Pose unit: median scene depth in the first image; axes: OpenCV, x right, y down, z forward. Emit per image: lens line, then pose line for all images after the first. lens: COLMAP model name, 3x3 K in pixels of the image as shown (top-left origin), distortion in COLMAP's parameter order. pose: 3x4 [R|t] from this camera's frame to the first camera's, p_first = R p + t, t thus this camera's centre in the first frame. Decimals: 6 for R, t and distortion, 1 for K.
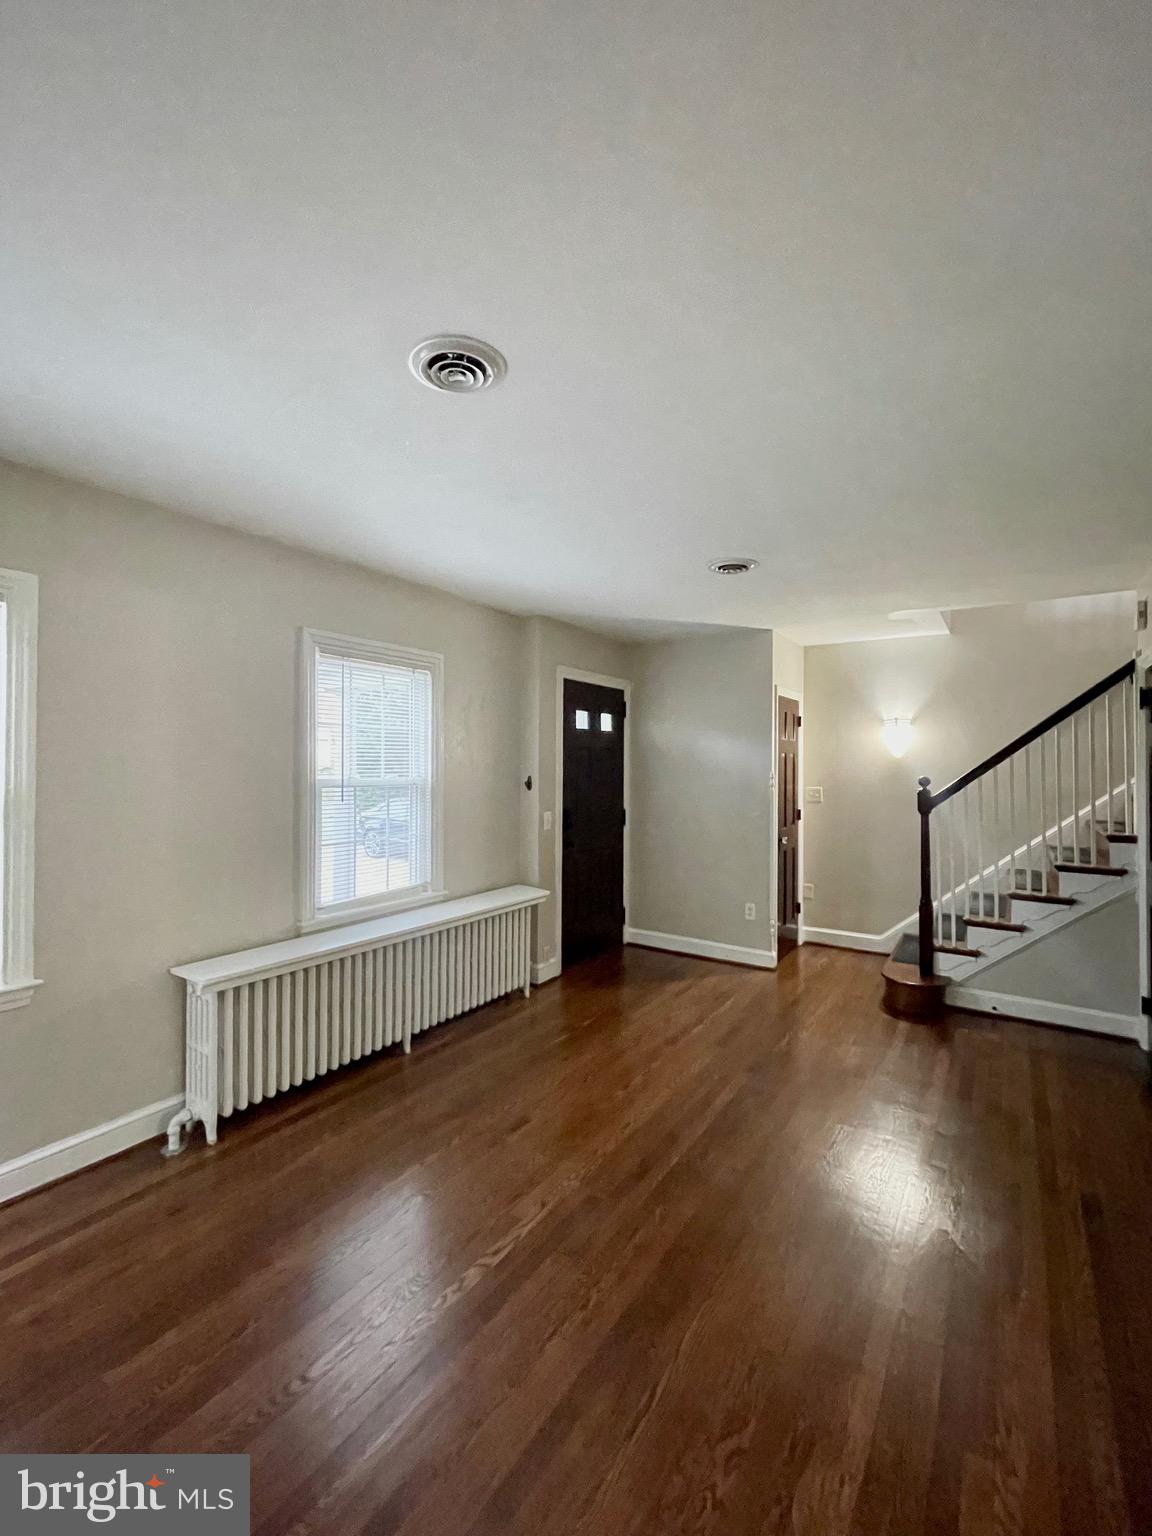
lens RADIAL K [[672.2, 0, 577.0], [0, 672.2, 757.9], [0, 0, 1]] dist [-0.014143, -0.000848]
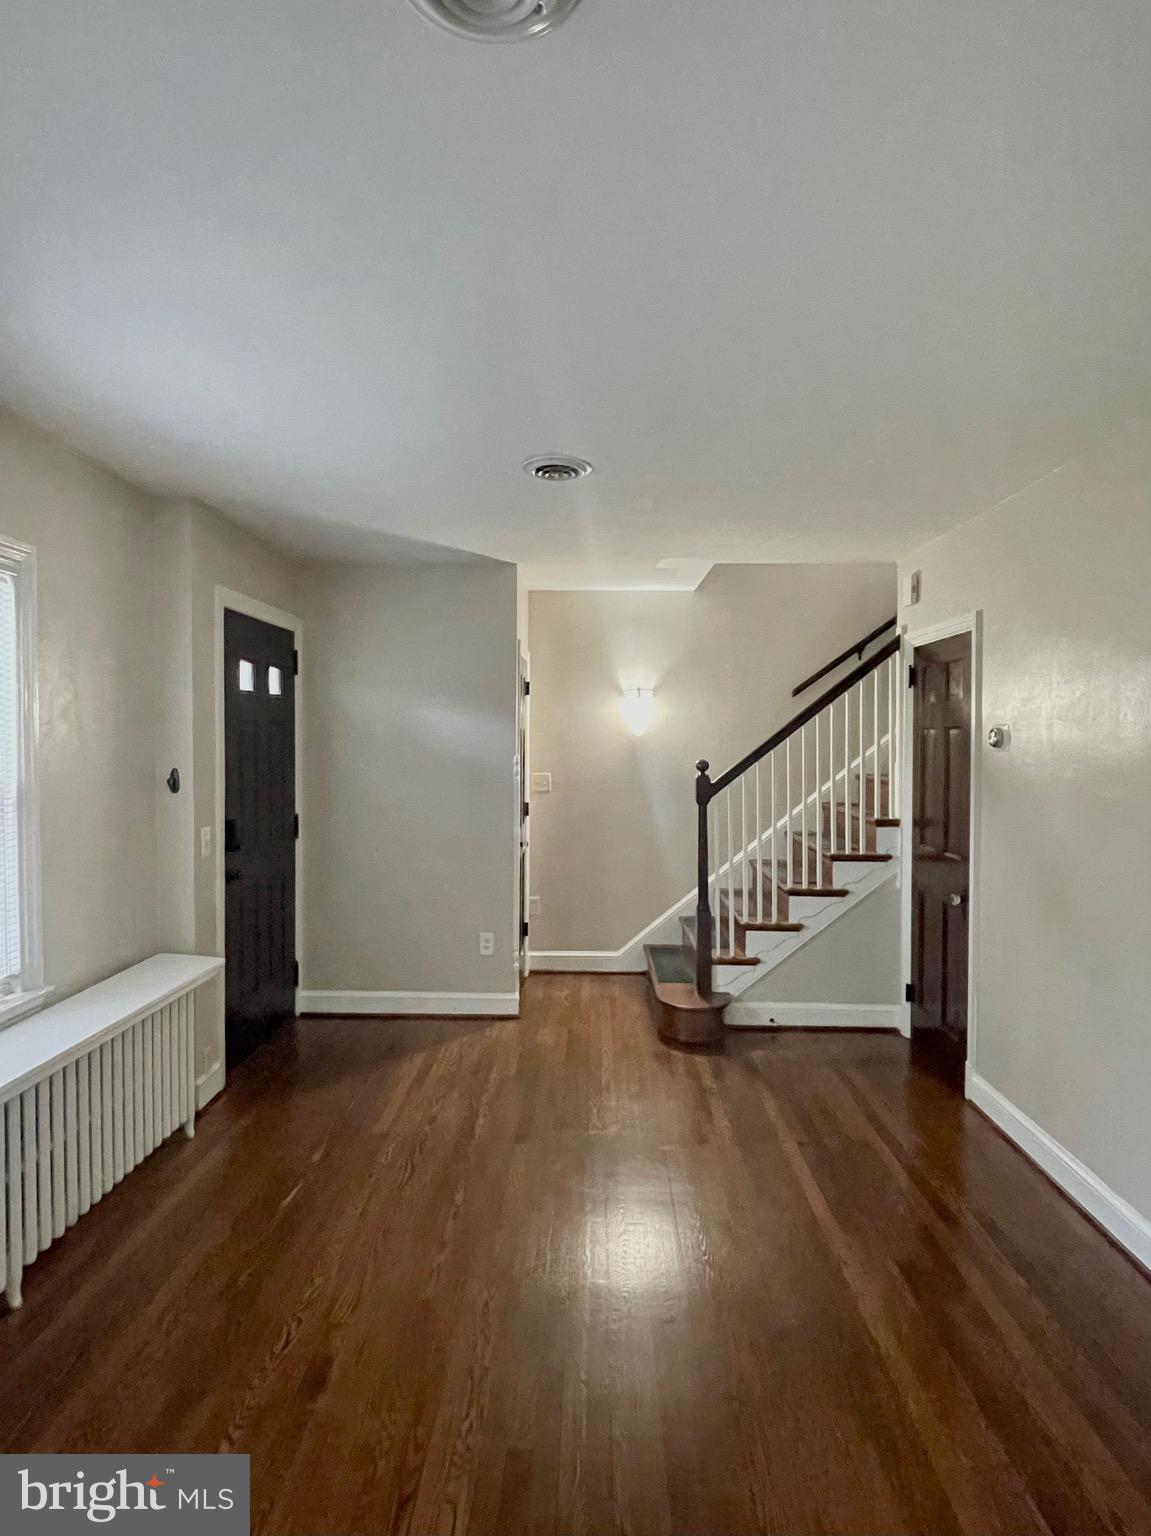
lens RADIAL K [[863.1, 0, 573.6], [0, 863.1, 762.7], [0, 0, 1]] dist [0.006769, -0.006598]
pose [[0.839586, -0.018232, 0.542921, -0.205048], [-0.003854, 0.999212, 0.039515, -0.010911], [-0.543214, -0.035268, 0.838853, 0.181450]]
